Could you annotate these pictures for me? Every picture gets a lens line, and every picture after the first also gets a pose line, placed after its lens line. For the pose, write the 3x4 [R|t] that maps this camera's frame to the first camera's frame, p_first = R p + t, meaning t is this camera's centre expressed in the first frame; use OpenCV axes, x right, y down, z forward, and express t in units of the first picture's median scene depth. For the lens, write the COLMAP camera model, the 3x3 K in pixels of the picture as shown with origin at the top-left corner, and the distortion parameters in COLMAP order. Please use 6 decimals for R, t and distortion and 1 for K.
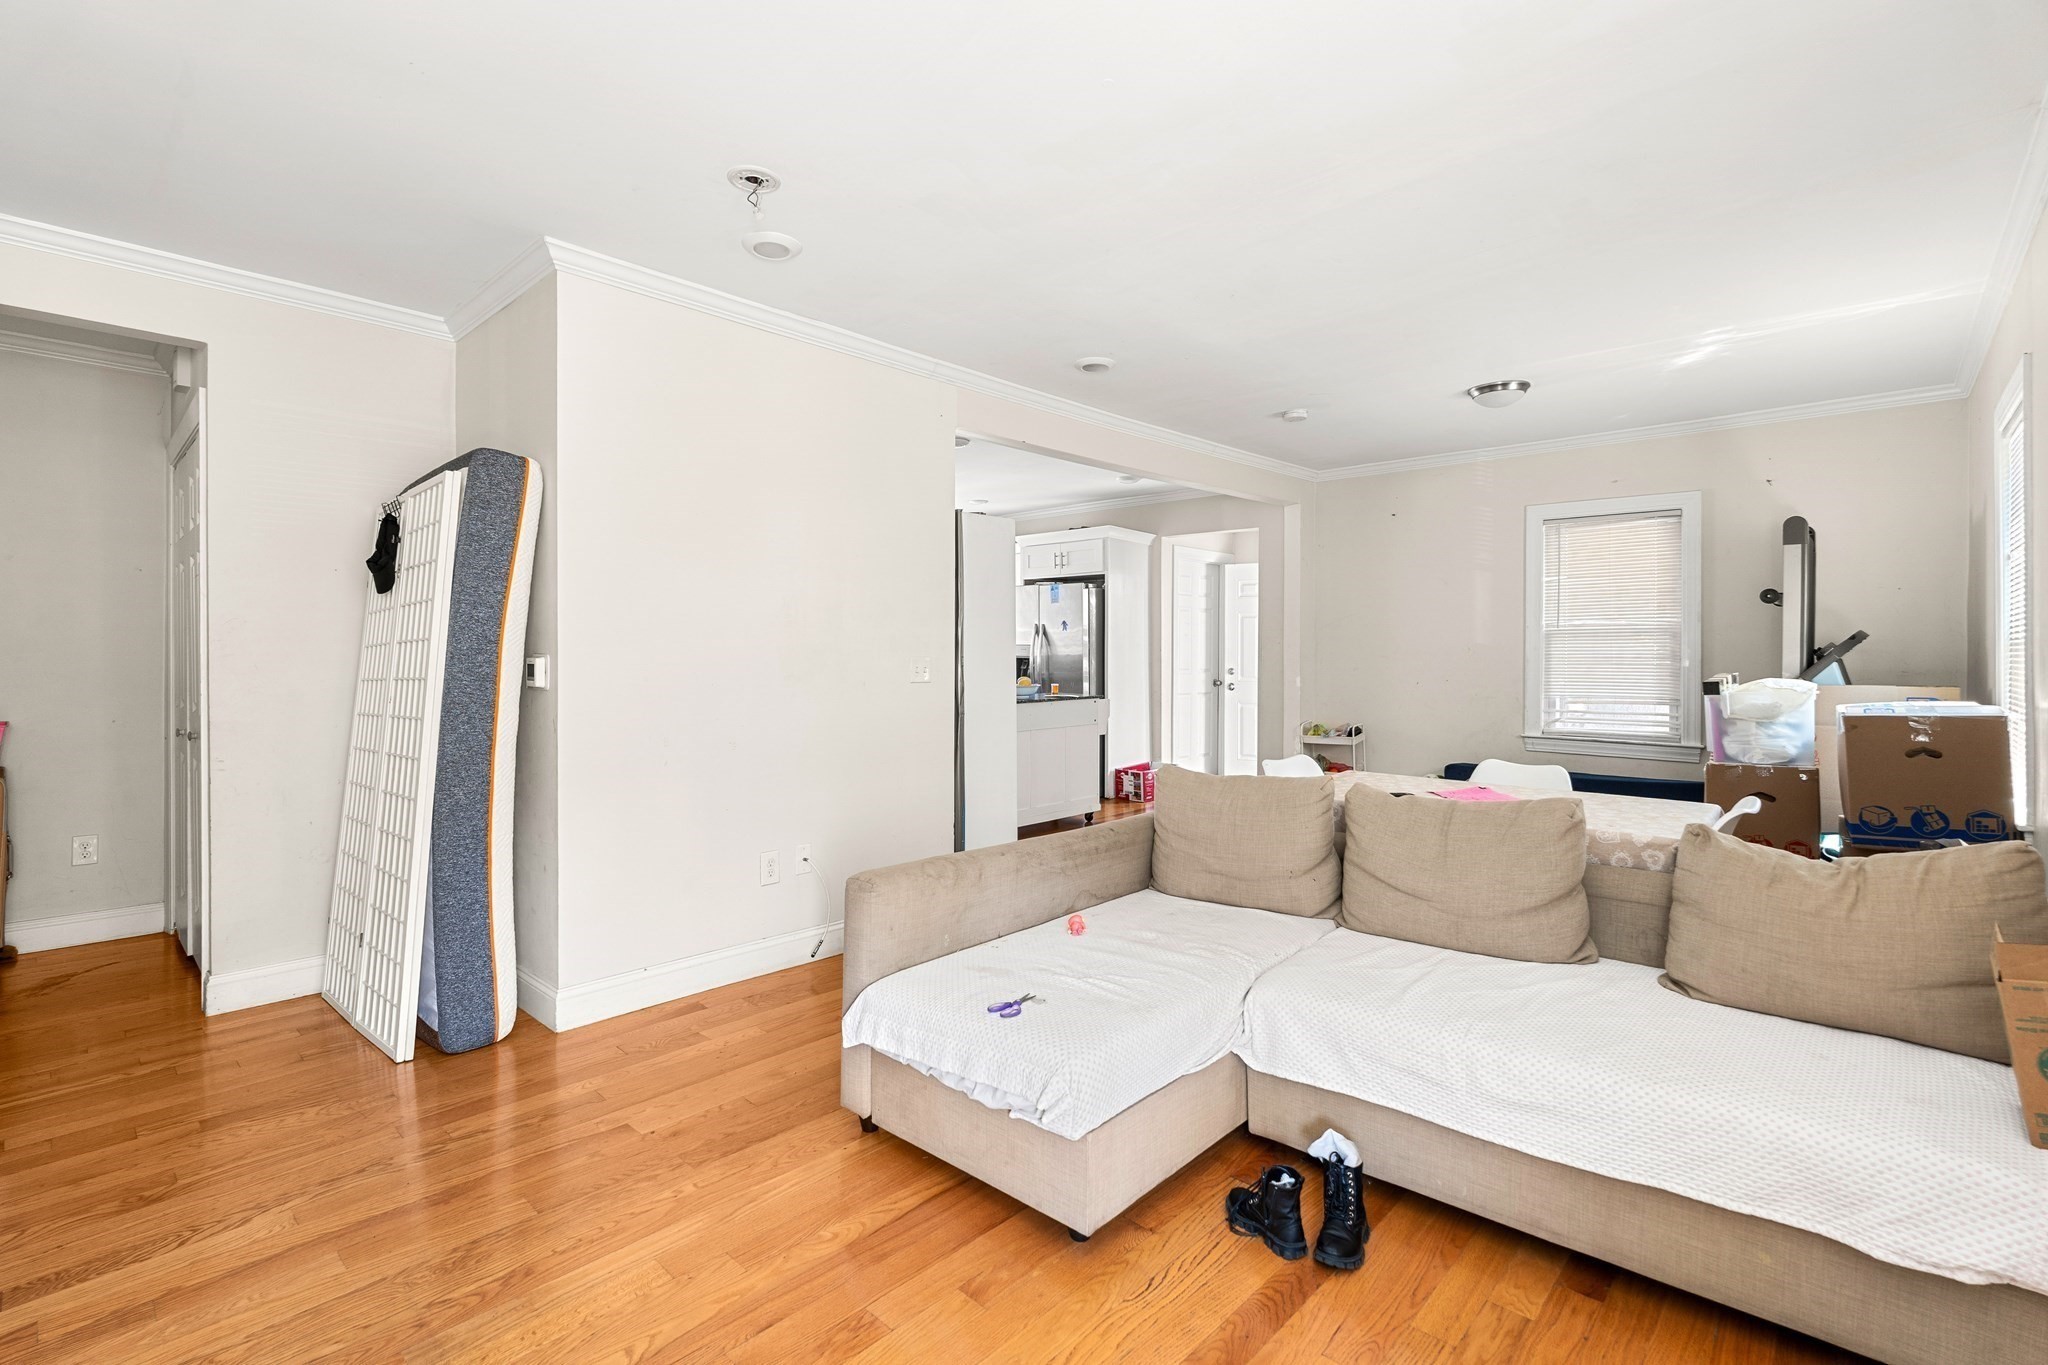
lens RADIAL K [[930.3, 0, 1020.2], [0, 930.3, 647.8], [0, 0, 1]] dist [-0.000012, 0.000221]
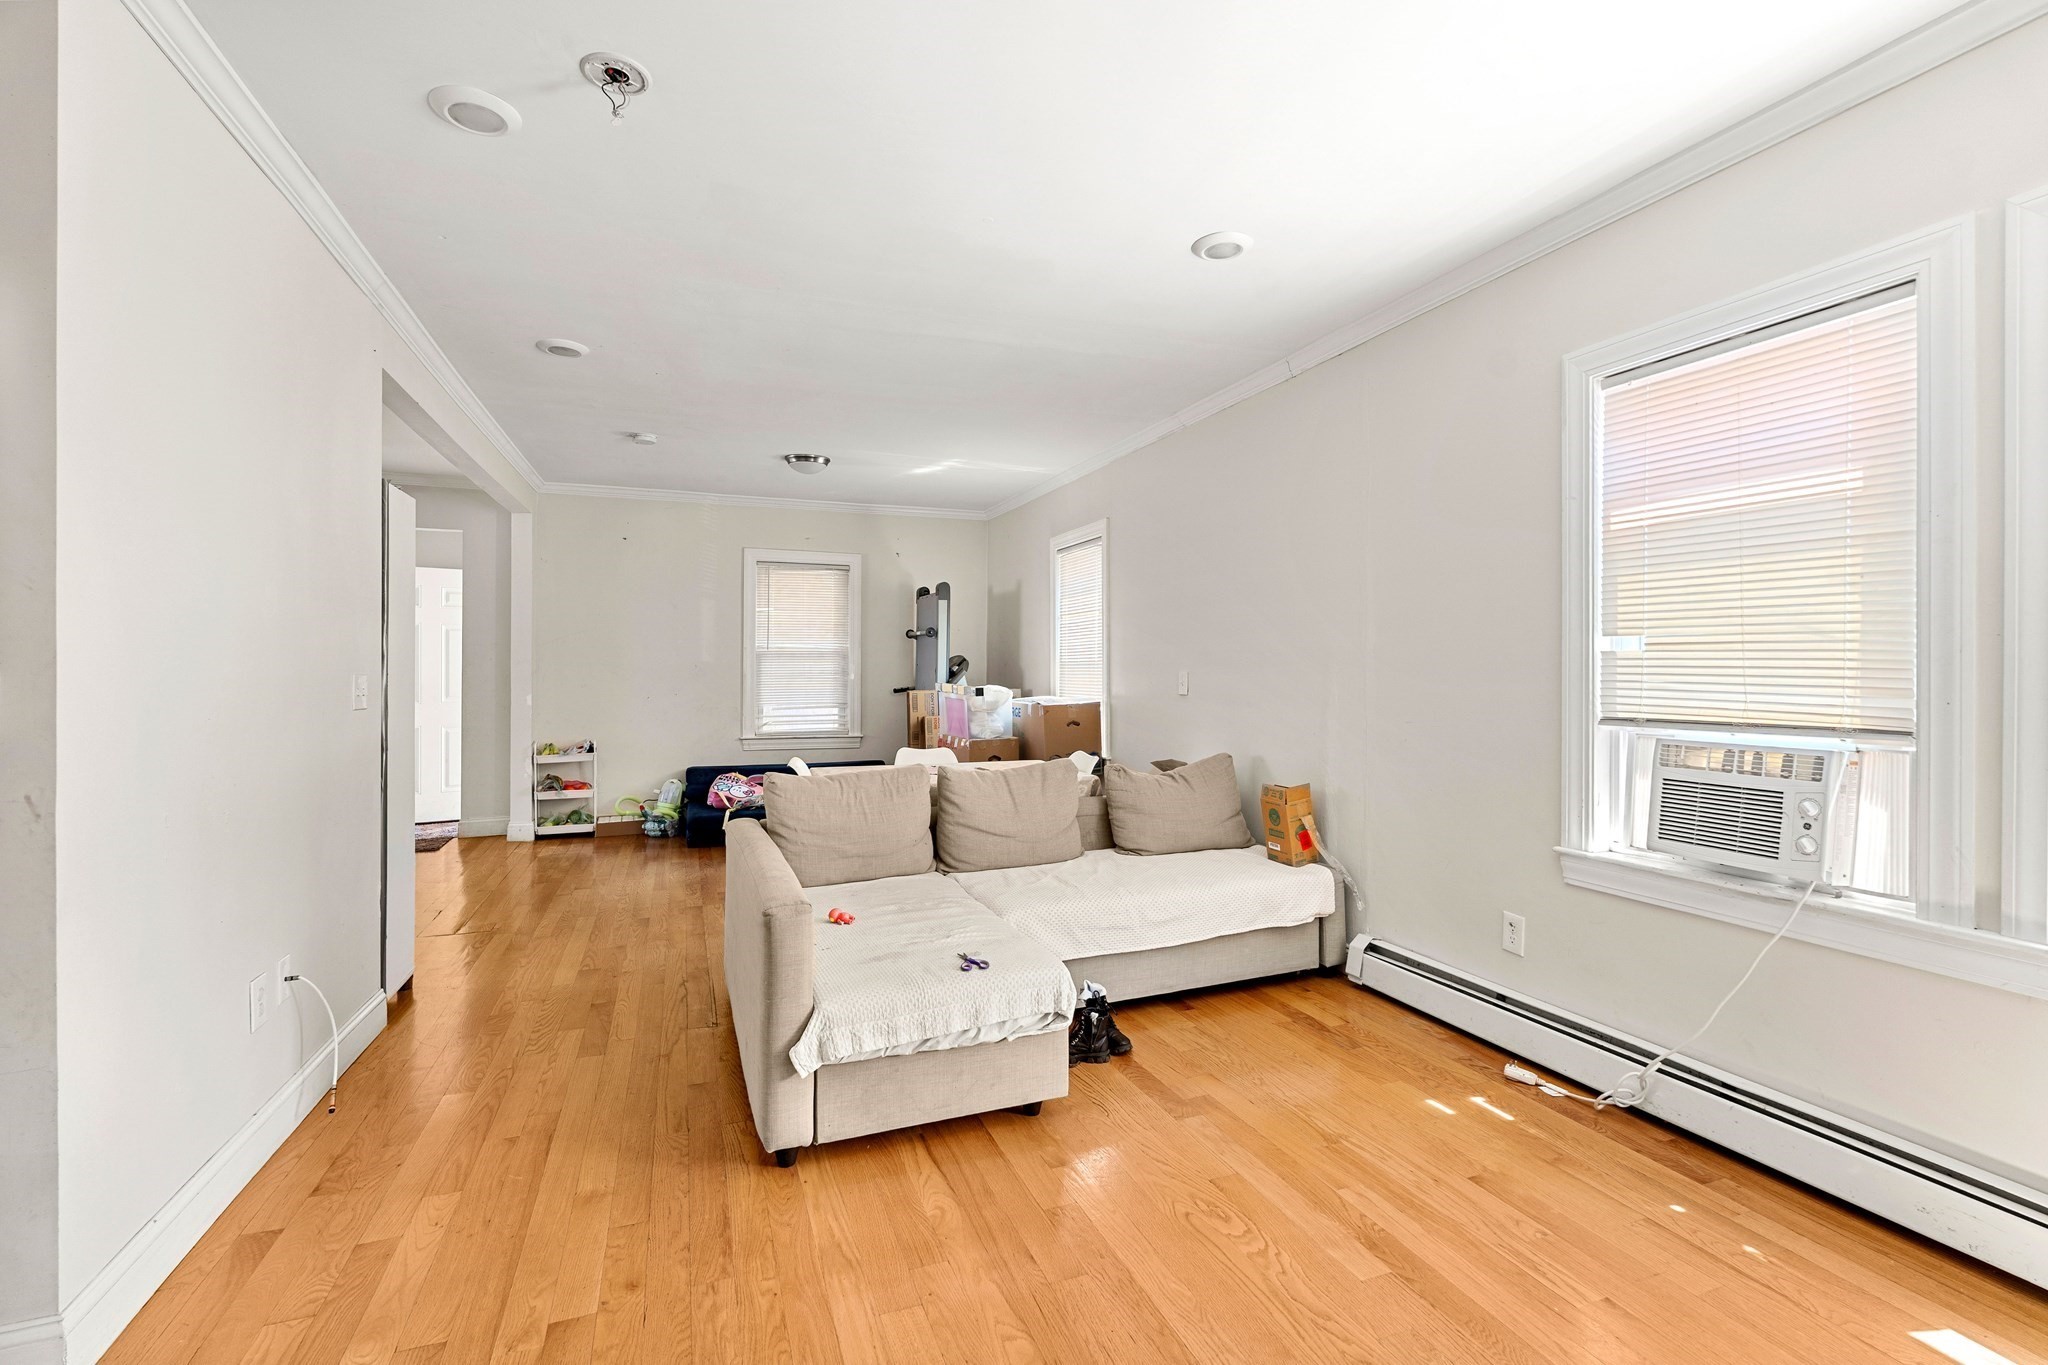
lens RADIAL K [[914.3, 0, 1024.0], [0, 914.3, 682.5], [0, 0, 1]] dist [0.015898, 0.000257]
pose [[0.446385, -0.014055, 0.894730, -0.481874], [-0.003612, 0.999840, 0.017508, -0.000070], [-0.894834, -0.011047, 0.446263, 0.190618]]
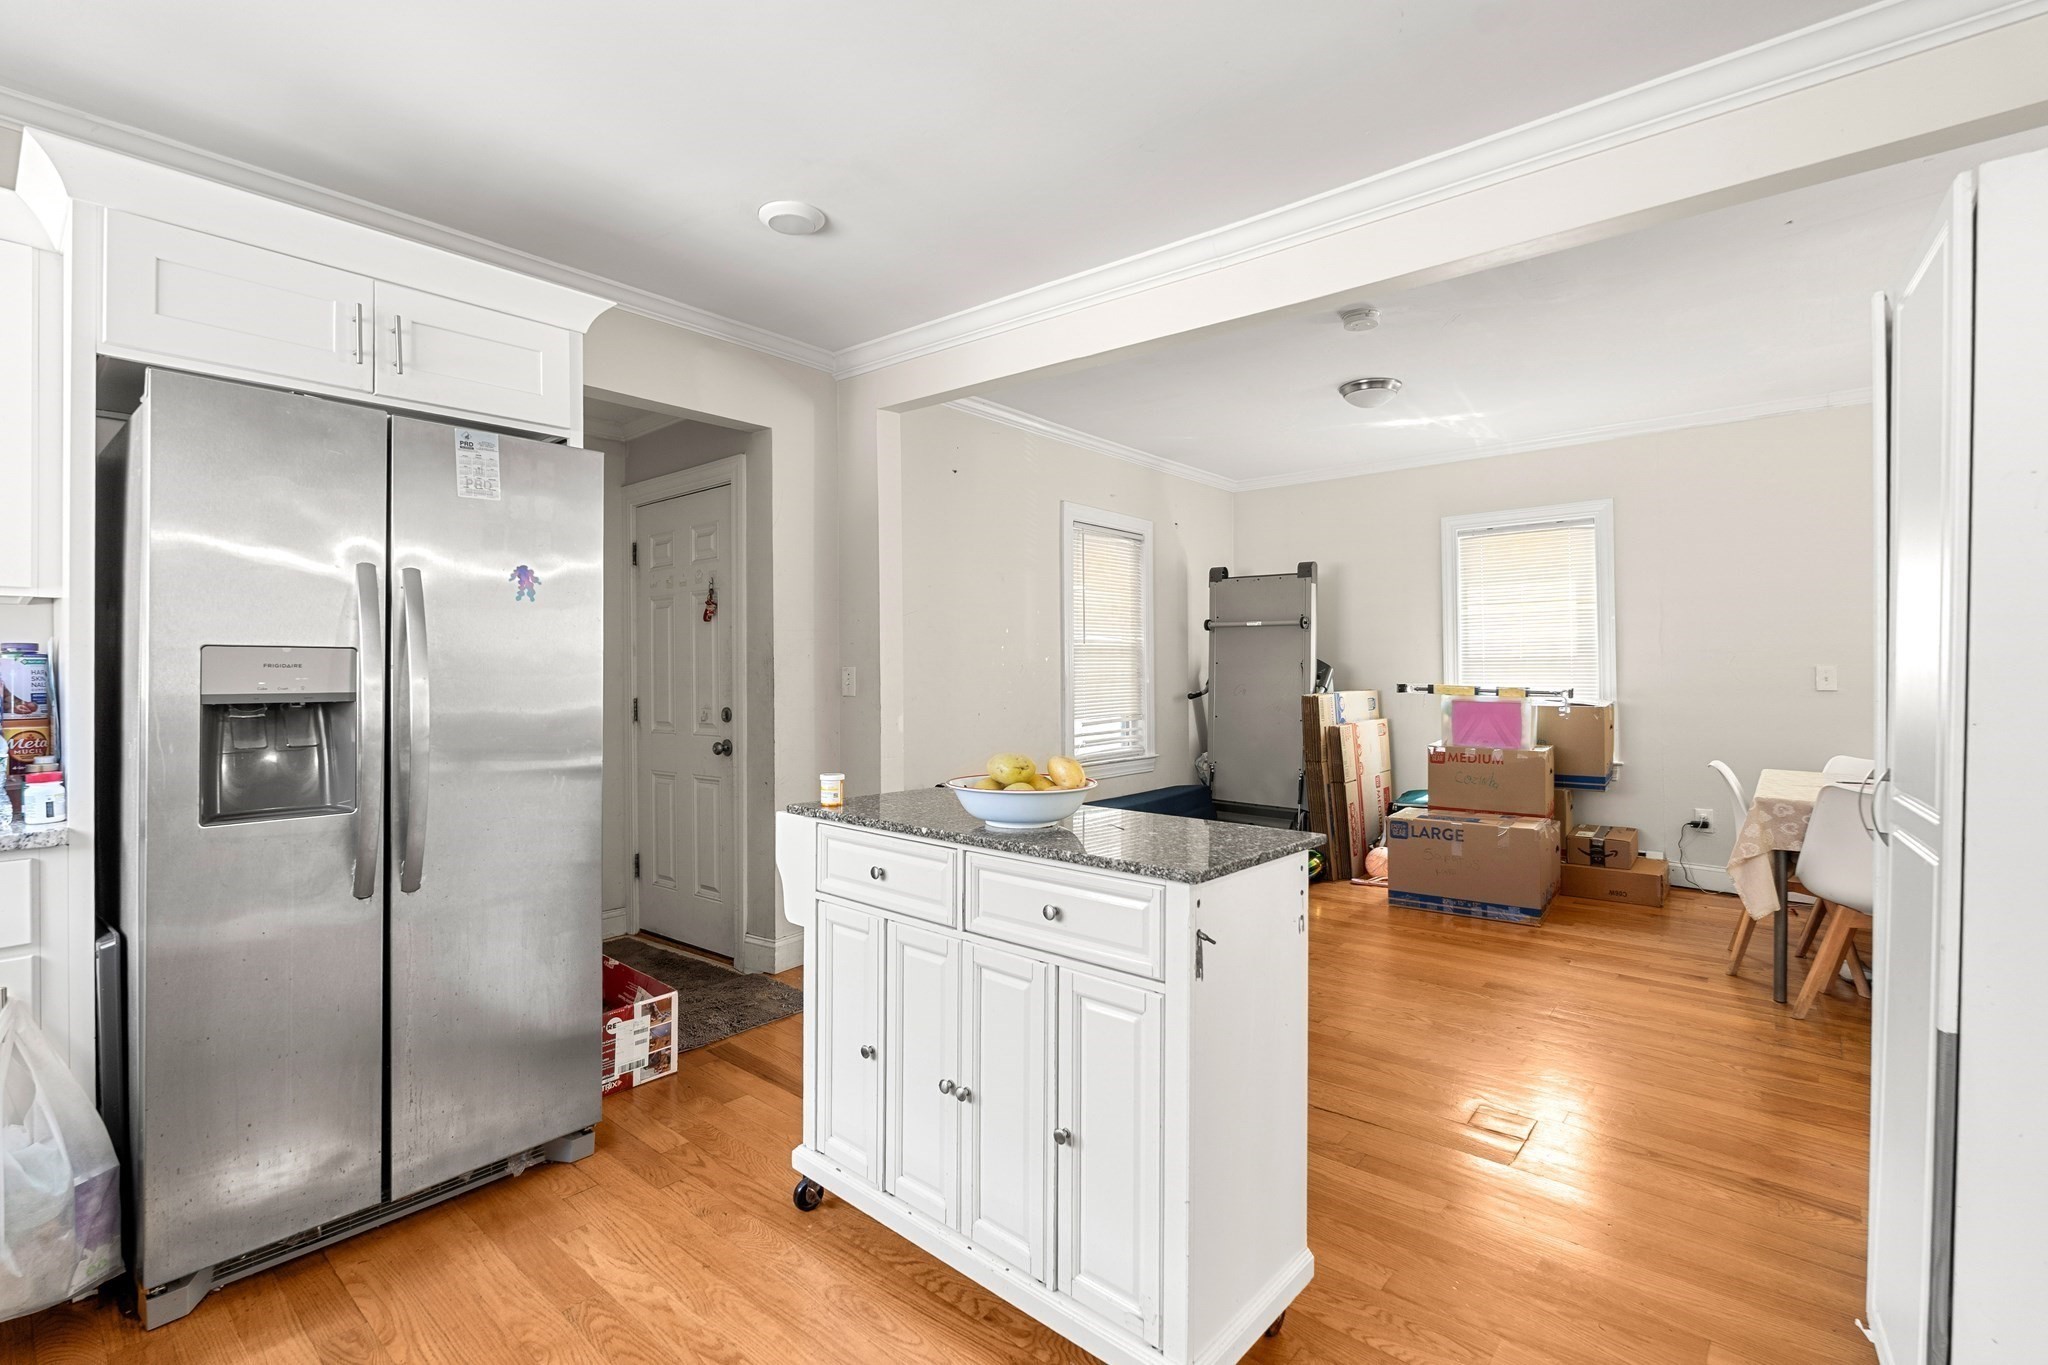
lens RADIAL K [[930.3, 0, 1020.2], [0, 930.3, 647.8], [0, 0, 1]] dist [-0.000012, 0.000221]
pose [[-0.048618, 0.024041, 0.998528, -0.416901], [0.003065, 0.999709, -0.023920, 0.005771], [-0.998813, 0.001898, -0.048677, 1.455549]]
